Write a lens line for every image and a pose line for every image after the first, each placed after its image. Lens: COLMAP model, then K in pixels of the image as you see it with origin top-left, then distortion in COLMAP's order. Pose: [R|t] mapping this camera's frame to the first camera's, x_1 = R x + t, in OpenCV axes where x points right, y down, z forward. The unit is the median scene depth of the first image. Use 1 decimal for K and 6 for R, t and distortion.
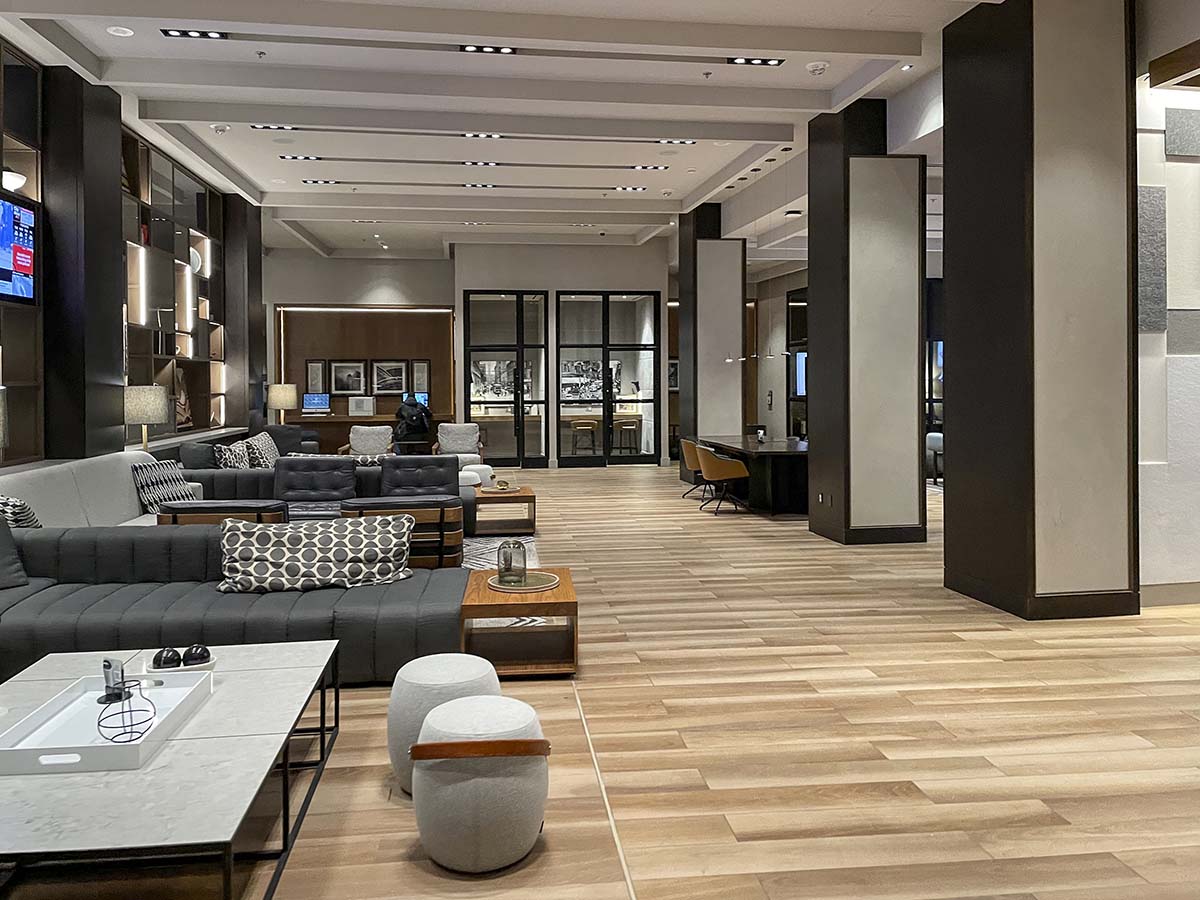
lens RADIAL K [[937.3, 0, 601.3], [0, 937.3, 380.7], [0, 0, 1]] dist [0.041438, -0.006056]
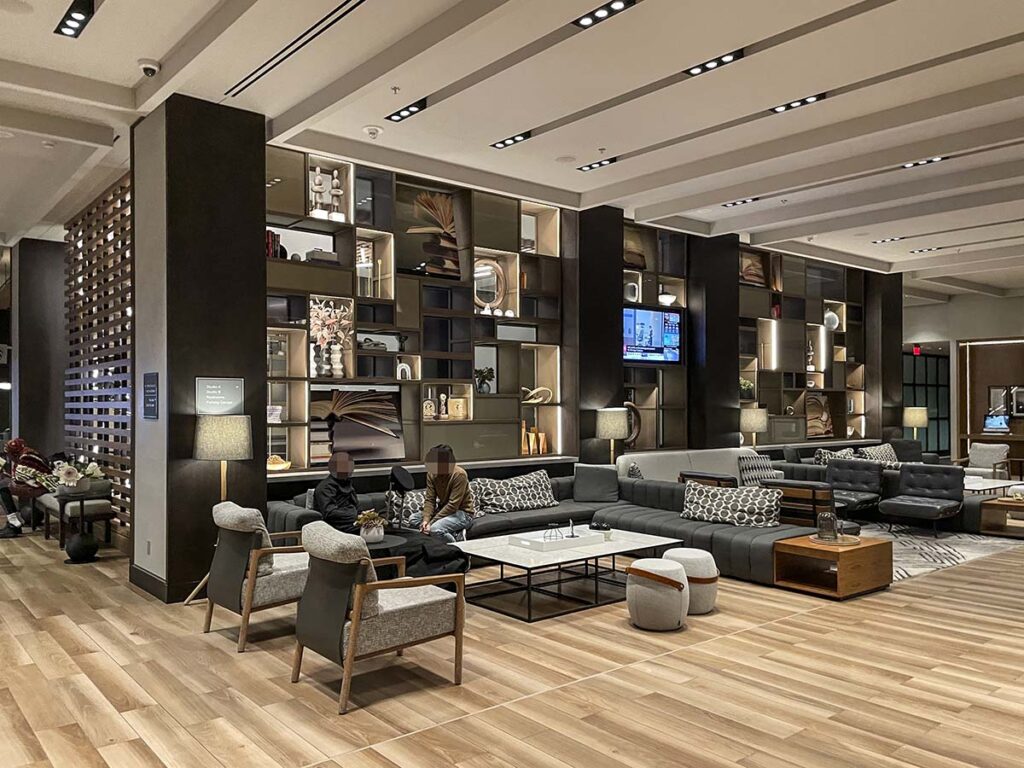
lens RADIAL K [[765.3, 0, 492.7], [0, 765.3, 396.7], [0, 0, 1]] dist [0.088435, -0.109810]
pose [[0.543733, -0.001480, -0.839257, 0.687292], [-0.003214, 0.999987, -0.003846, -0.015242], [0.839252, 0.004789, 0.543721, -0.173074]]
